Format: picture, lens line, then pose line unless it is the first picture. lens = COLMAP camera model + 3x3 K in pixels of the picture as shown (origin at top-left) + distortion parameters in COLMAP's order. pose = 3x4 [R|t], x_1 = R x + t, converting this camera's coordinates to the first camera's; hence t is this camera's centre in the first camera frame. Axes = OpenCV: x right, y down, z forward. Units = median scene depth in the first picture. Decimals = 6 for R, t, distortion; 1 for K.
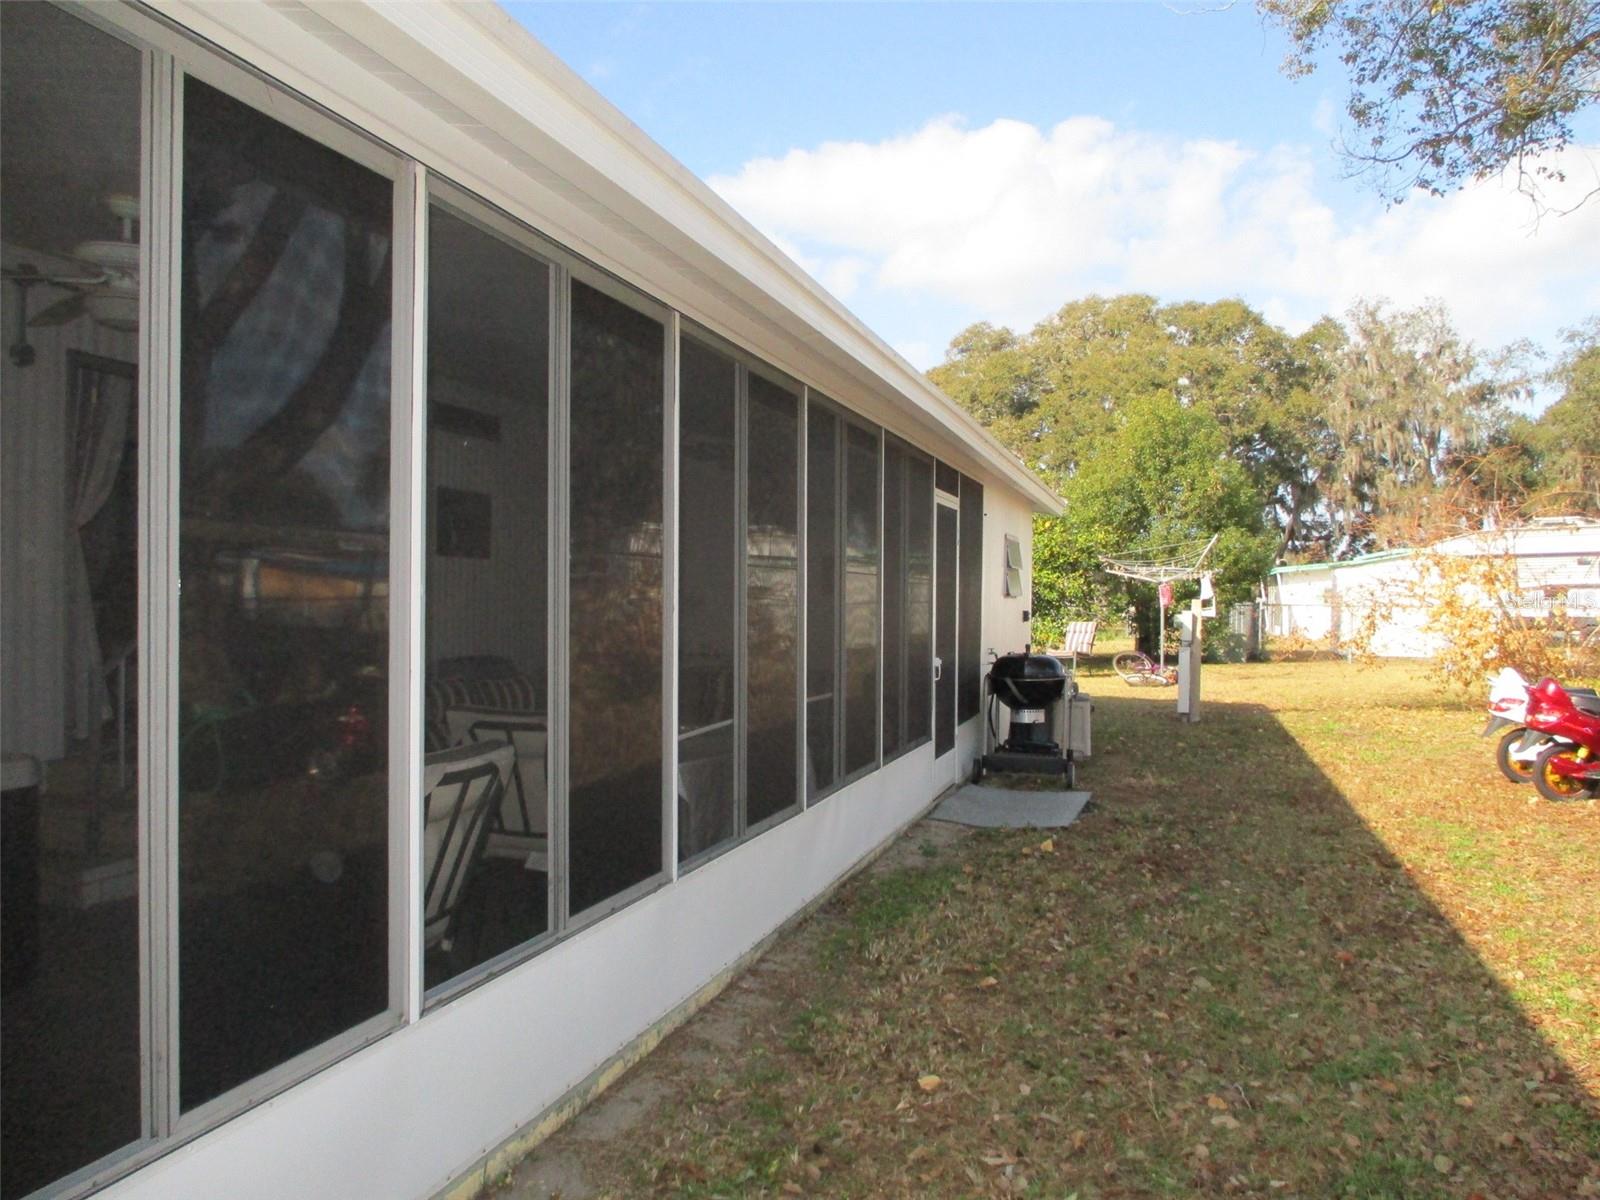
lens RADIAL K [[1304.5, 0, 800.0], [0, 1304.5, 600.0], [0, 0, 1]] dist [-0.058876, -0.001255]
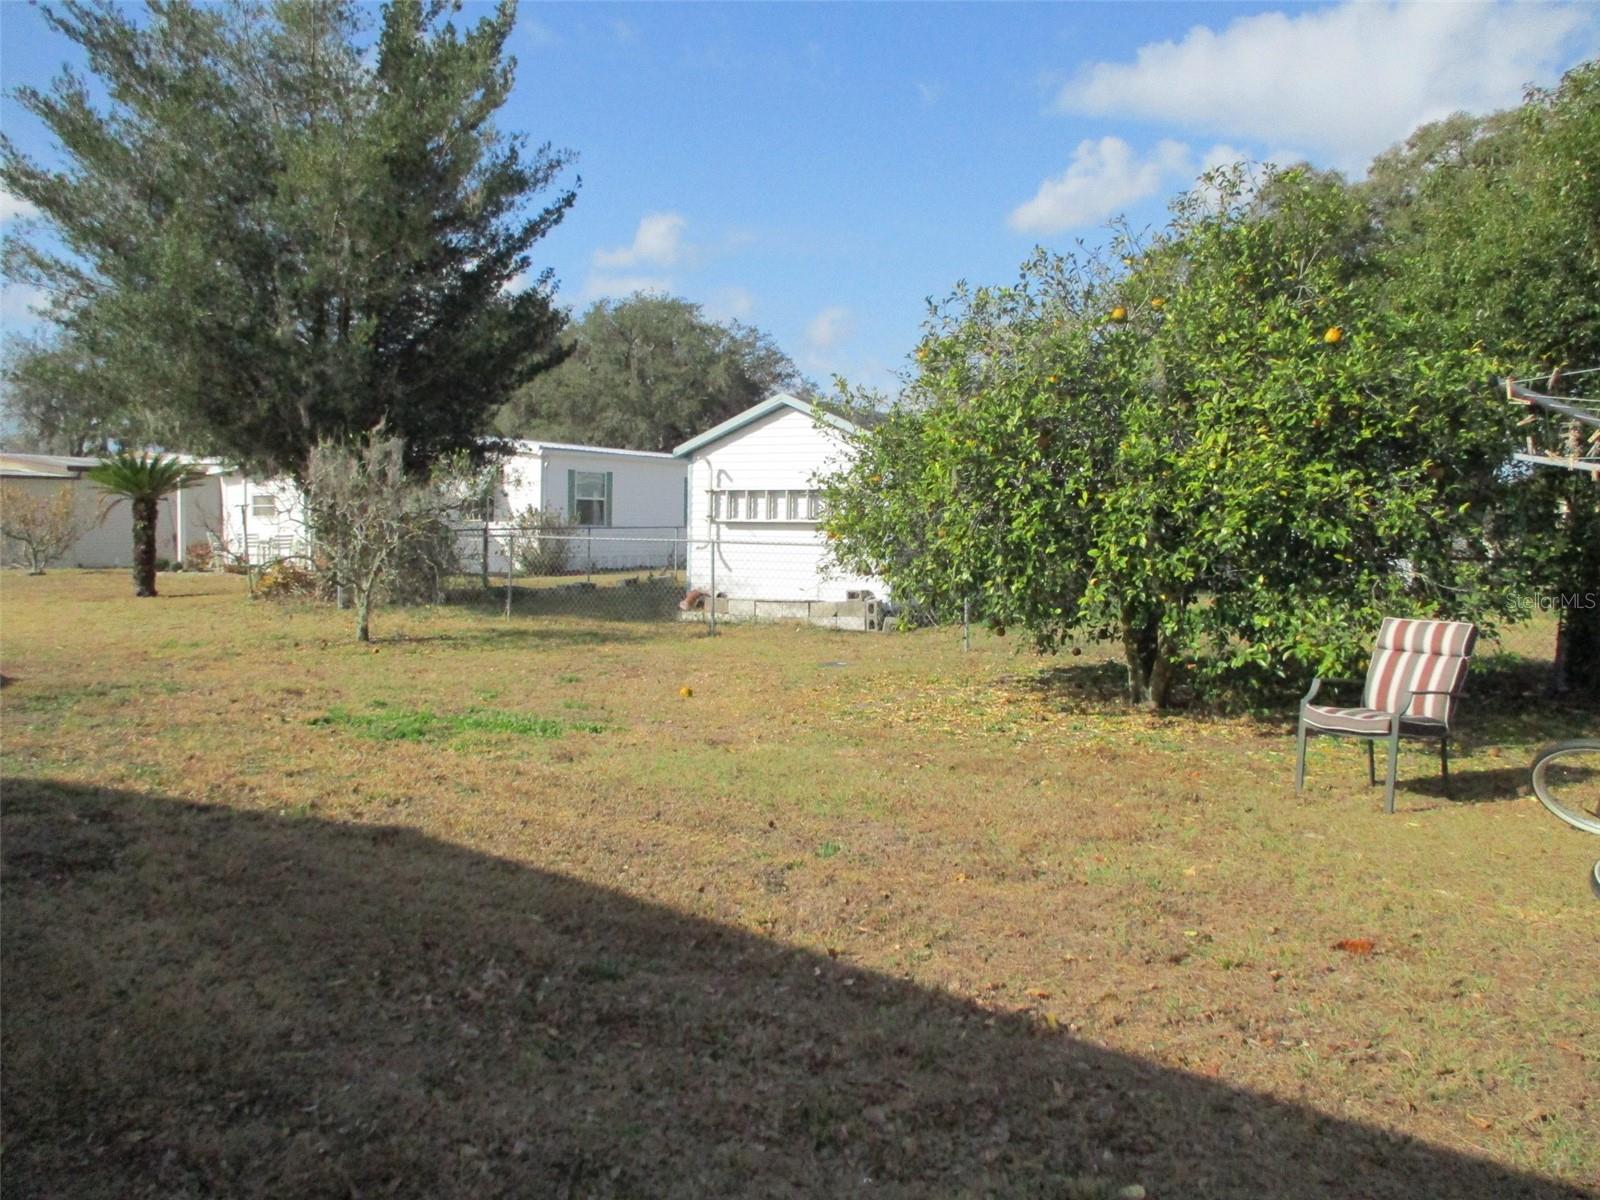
lens RADIAL K [[1304.5, 0, 800.0], [0, 1304.5, 600.0], [0, 0, 1]] dist [-0.058876, -0.001255]
pose [[0.970615, 0.025078, -0.239326, 0.137210], [-0.011760, 0.998310, 0.056914, -0.003915], [0.240348, -0.052427, 0.969270, 0.628222]]
